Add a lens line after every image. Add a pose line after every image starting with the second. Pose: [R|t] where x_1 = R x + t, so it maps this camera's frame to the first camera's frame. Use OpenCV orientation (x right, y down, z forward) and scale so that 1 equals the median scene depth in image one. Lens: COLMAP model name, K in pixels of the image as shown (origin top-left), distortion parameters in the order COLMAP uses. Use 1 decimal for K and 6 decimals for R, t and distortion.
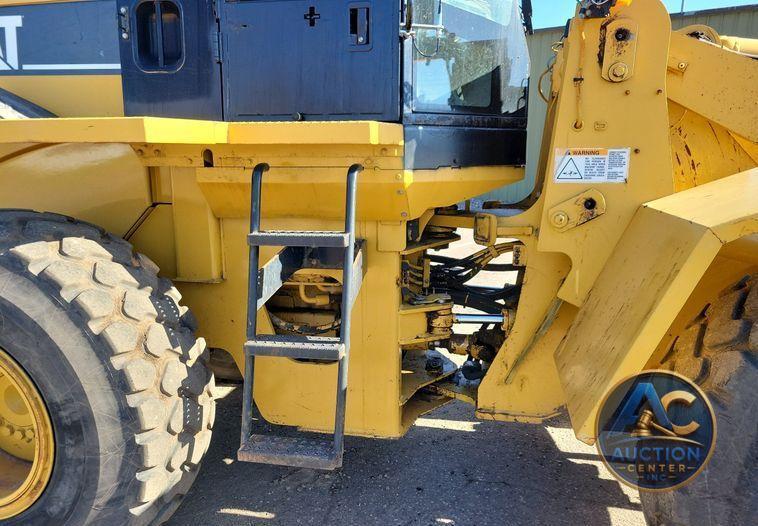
lens RADIAL K [[575.4, 0, 389.3], [0, 575.4, 267.8], [0, 0, 1]] dist [0.062270, -0.049177]
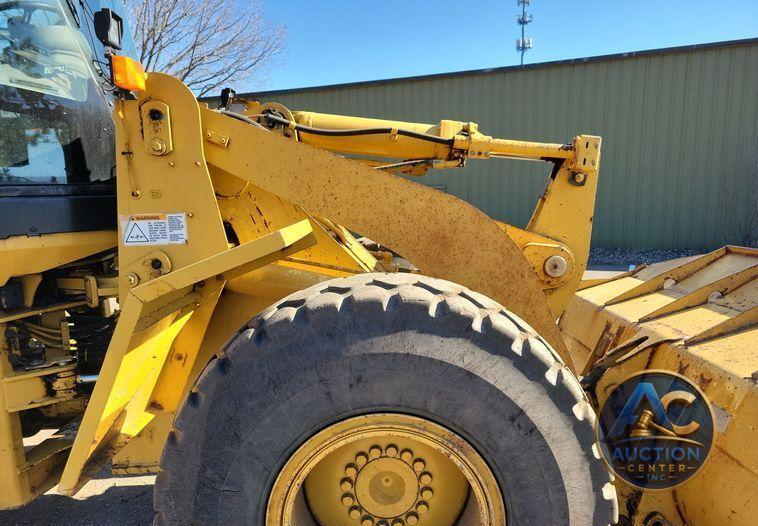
lens RADIAL K [[574.5, 0, 387.6], [0, 574.5, 276.9], [0, 0, 1]] dist [0.077083, -0.060227]
pose [[0.976835, -0.069344, 0.202449, 0.545225], [0.080081, 0.995757, -0.045328, -0.001347], [-0.198446, 0.060490, 0.978243, -0.156056]]
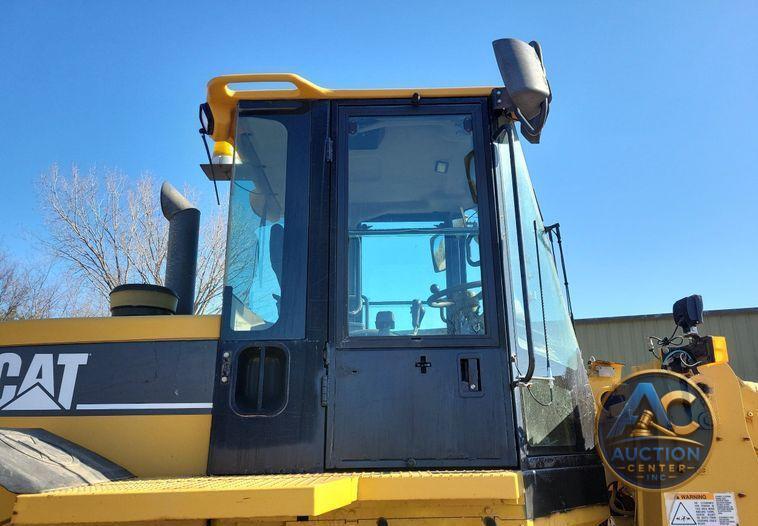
lens RADIAL K [[575.4, 0, 389.3], [0, 575.4, 267.8], [0, 0, 1]] dist [0.062270, -0.049177]
pose [[0.980434, 0.042861, 0.192125, -0.394826], [0.051461, 0.886259, -0.460323, -0.107875], [-0.190003, 0.461204, 0.866712, 0.024808]]
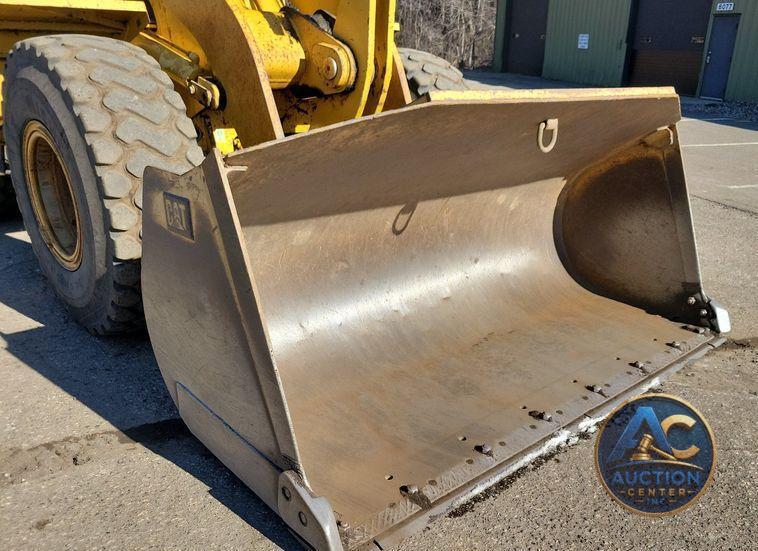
lens RADIAL K [[670.2, 0, 441.1], [0, 670.2, 320.5], [0, 0, 1]] dist [0.081791, -0.087050]
pose [[0.852479, 0.213521, -0.477167, 2.234134], [-0.123925, 0.969305, 0.212345, 0.143803], [0.507861, -0.121886, 0.852773, -0.238543]]
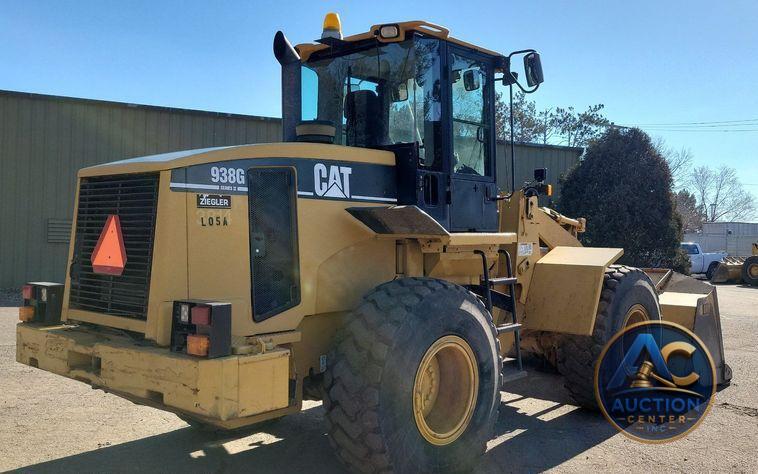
lens RADIAL K [[707.6, 0, 379.0], [0, 707.6, 237.0], [0, 0, 1]] dist [0.005037, 0.003431]
pose [[0.505462, -0.003080, 0.862844, -2.751273], [0.159948, 0.982997, -0.090190, -0.044947], [-0.847894, 0.183598, 0.497360, -0.049515]]
